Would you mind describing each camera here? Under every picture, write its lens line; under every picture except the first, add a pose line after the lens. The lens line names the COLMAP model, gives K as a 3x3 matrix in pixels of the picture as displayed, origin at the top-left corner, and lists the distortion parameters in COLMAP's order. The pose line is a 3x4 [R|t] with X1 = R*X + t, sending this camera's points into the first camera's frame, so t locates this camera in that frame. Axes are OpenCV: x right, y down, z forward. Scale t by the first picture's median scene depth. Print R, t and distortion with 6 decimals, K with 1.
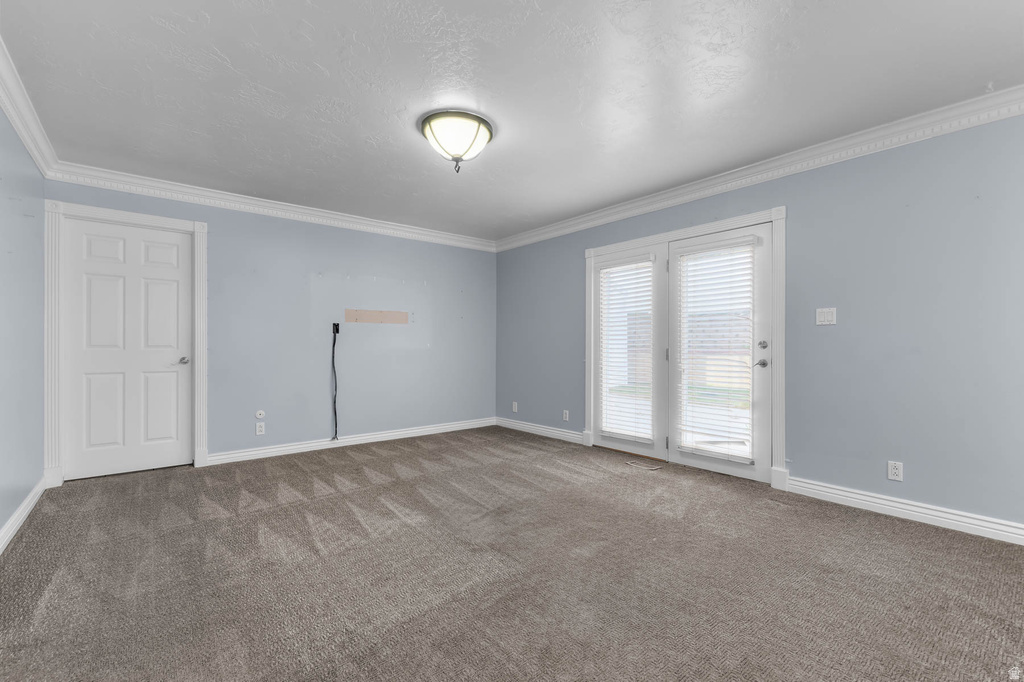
lens RADIAL K [[445.4, 0, 512.0], [0, 445.4, 341.0], [0, 0, 1]] dist [0.001454, -0.000043]
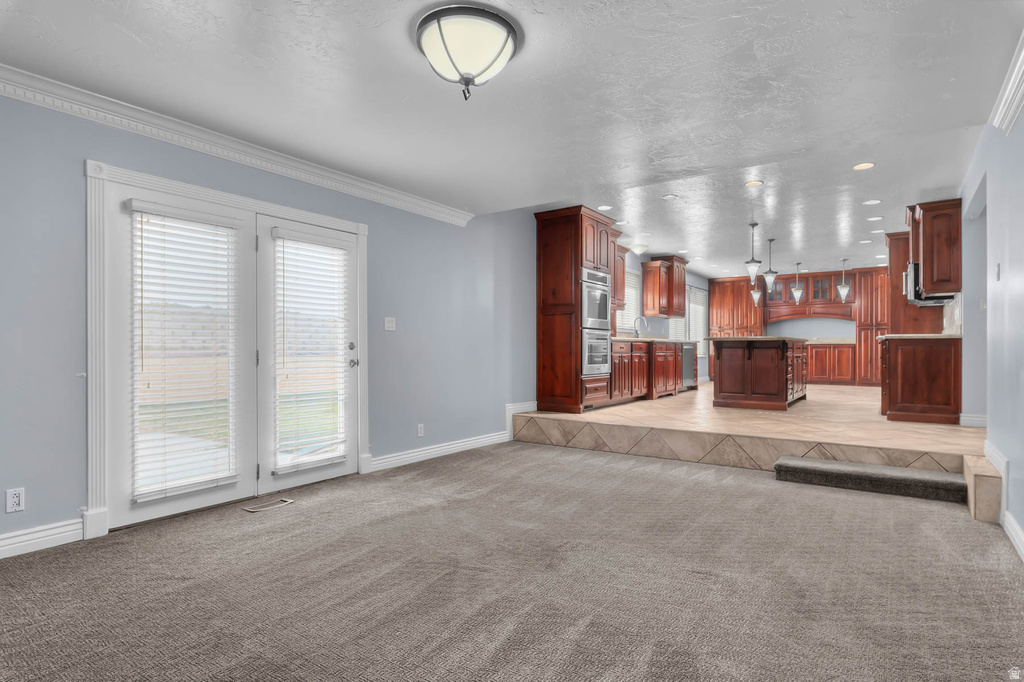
lens RADIAL K [[543.0, 0, 513.1], [0, 543.0, 346.7], [0, 0, 1]] dist [-0.001386, -0.000325]
pose [[-0.262726, 0.000058, 0.964870, -0.776309], [-0.013918, 0.999896, -0.003850, 0.008731], [-0.964770, -0.014440, -0.262698, 0.932065]]
